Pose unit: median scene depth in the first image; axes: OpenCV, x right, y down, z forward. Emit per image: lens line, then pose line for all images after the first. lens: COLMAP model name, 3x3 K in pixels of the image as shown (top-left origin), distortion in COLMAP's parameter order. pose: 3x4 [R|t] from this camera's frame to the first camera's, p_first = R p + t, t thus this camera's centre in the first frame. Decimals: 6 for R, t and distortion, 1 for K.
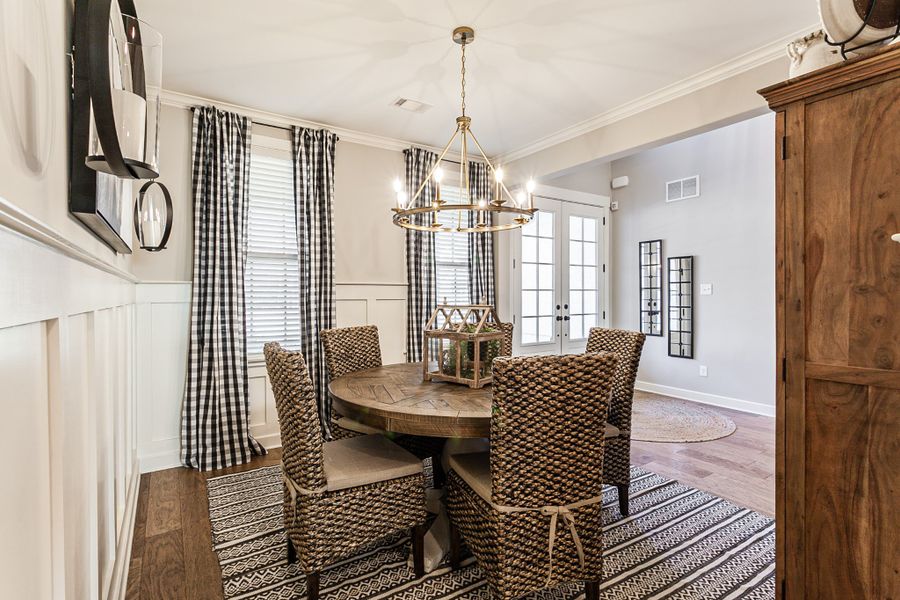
lens RADIAL K [[433.0, 0, 444.9], [0, 433.0, 298.4], [0, 0, 1]] dist [-0.000925, 0.001543]
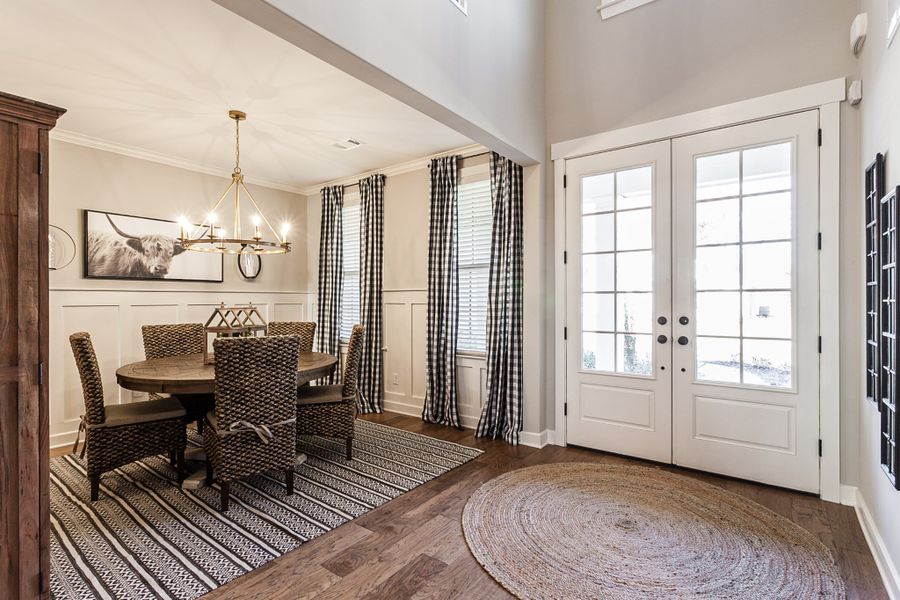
lens RADIAL K [[433.0, 0, 452.7], [0, 433.0, 301.5], [0, 0, 1]] dist [-0.000925, 0.001543]
pose [[0.357635, 0.006377, -0.933840, 0.726759], [-0.002562, 0.999980, 0.005847, -0.008742], [0.933858, 0.000302, 0.357644, 0.525376]]
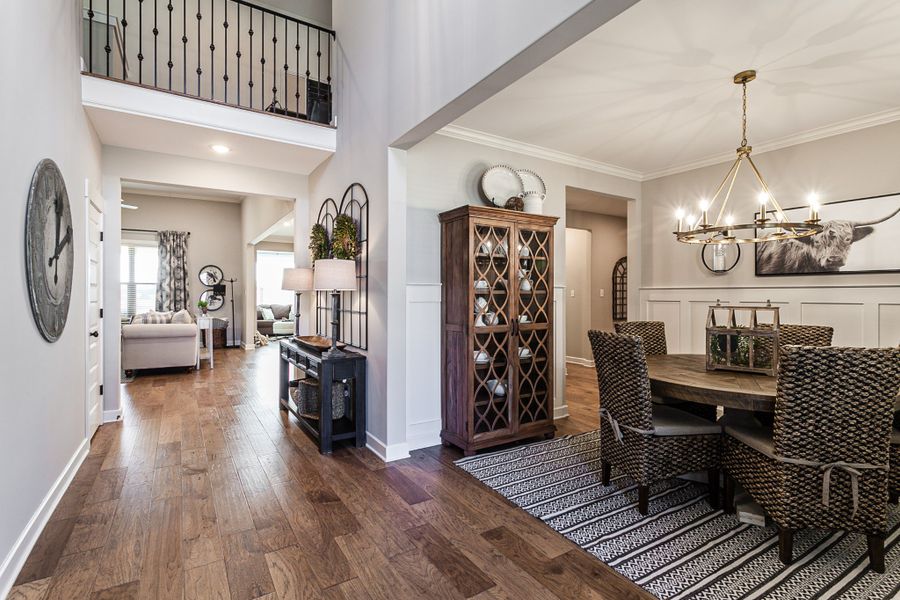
lens RADIAL K [[433.0, 0, 445.1], [0, 433.0, 296.9], [0, 0, 1]] dist [-0.000925, 0.001543]
pose [[-0.999702, -0.003159, 0.024199, 0.372004], [-0.003053, 0.999986, 0.004424, -0.007273], [-0.024212, 0.004349, -0.999697, 1.000386]]
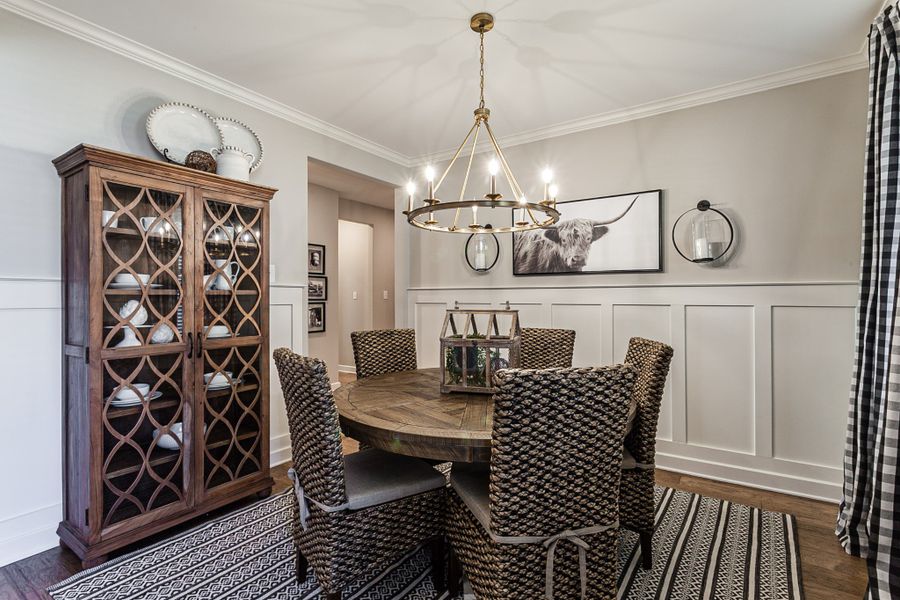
lens RADIAL K [[433.0, 0, 450.3], [0, 433.0, 297.9], [0, 0, 1]] dist [-0.000925, 0.001543]
pose [[-0.923574, 0.000437, -0.383420, 0.209591], [0.000624, 1.000000, -0.000363, -0.005845], [0.383420, -0.000574, -0.923574, 0.838921]]
